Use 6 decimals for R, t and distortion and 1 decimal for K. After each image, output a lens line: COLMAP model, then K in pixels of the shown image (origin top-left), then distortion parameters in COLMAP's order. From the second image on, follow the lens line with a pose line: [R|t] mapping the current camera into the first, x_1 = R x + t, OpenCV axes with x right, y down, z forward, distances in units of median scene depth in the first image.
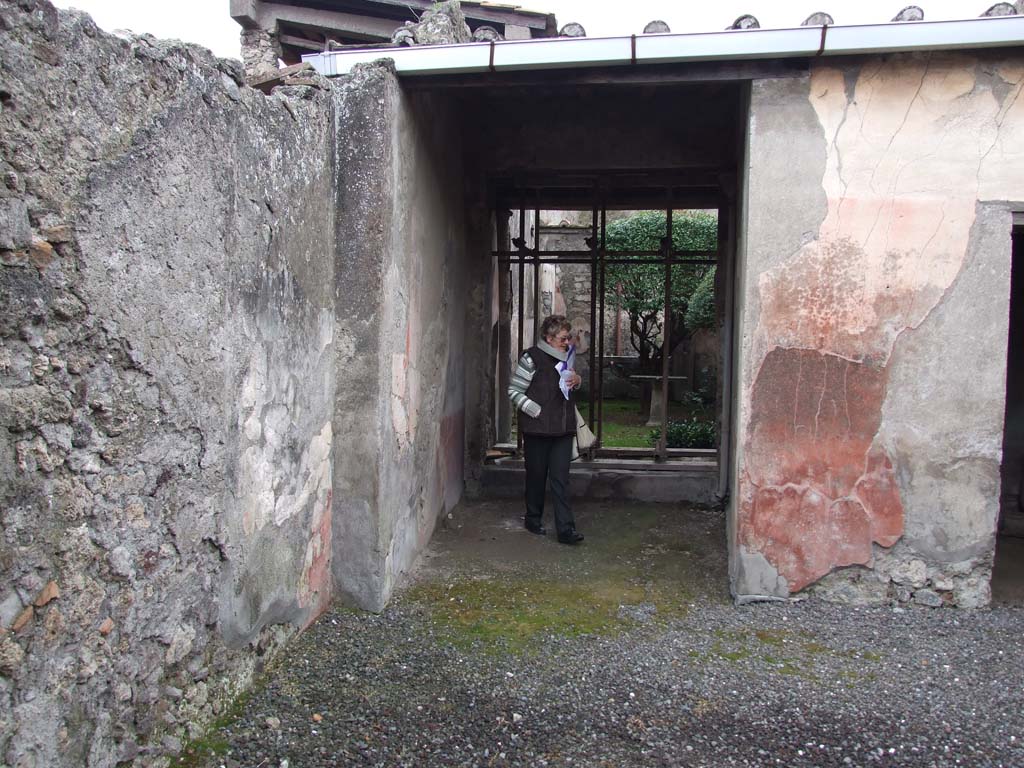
lens RADIAL K [[837.2, 0, 510.6], [0, 837.2, 367.8], [0, 0, 1]] dist [-0.052026, 0.066392]
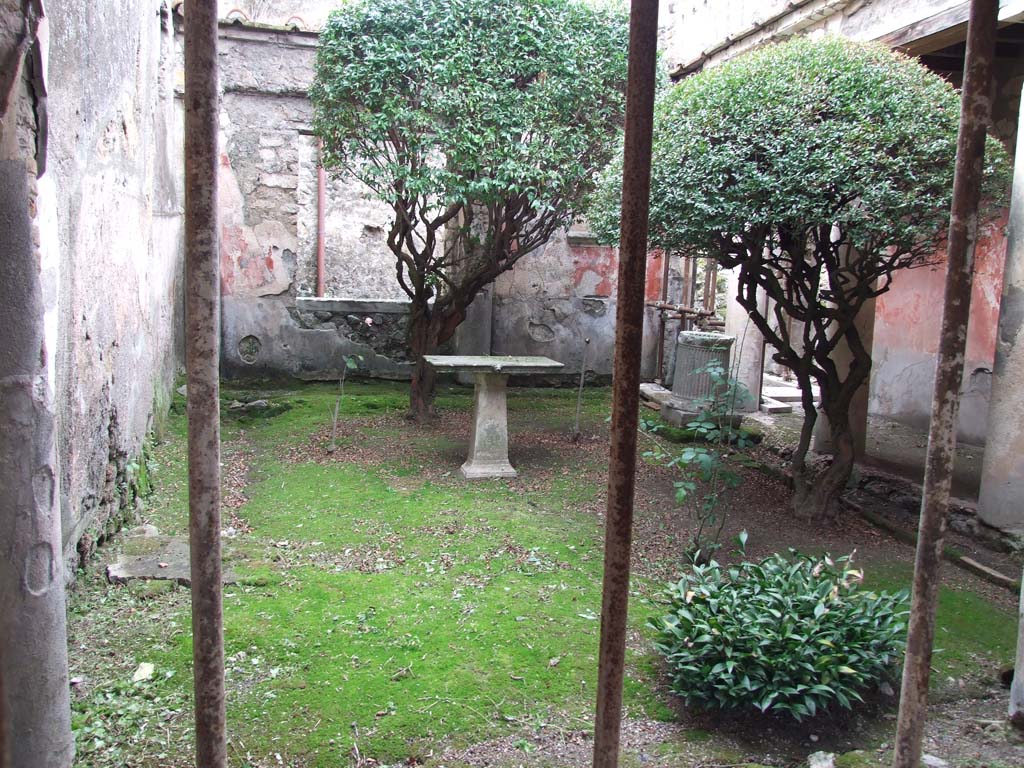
lens RADIAL K [[837.2, 0, 511.2], [0, 837.2, 375.3], [0, 0, 1]] dist [-0.052026, 0.066392]
pose [[0.915090, -0.032576, 0.401931, 0.037815], [-0.008872, 0.994864, 0.100833, -0.068769], [-0.403151, -0.095837, 0.910101, 1.665245]]
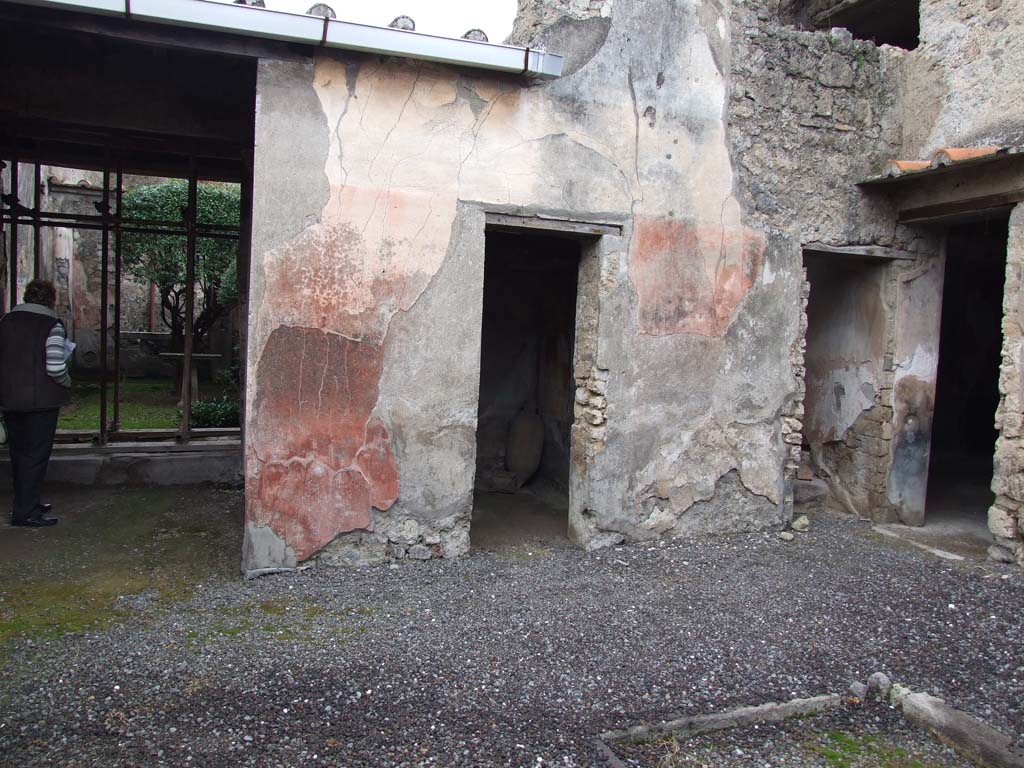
lens RADIAL K [[837.2, 0, 520.2], [0, 837.2, 369.8], [0, 0, 1]] dist [-0.052026, 0.066392]
pose [[0.861925, -0.006233, 0.506997, 0.053099], [-0.008203, 0.999622, 0.026235, 0.000757], [-0.506969, -0.026772, 0.861548, -0.033751]]
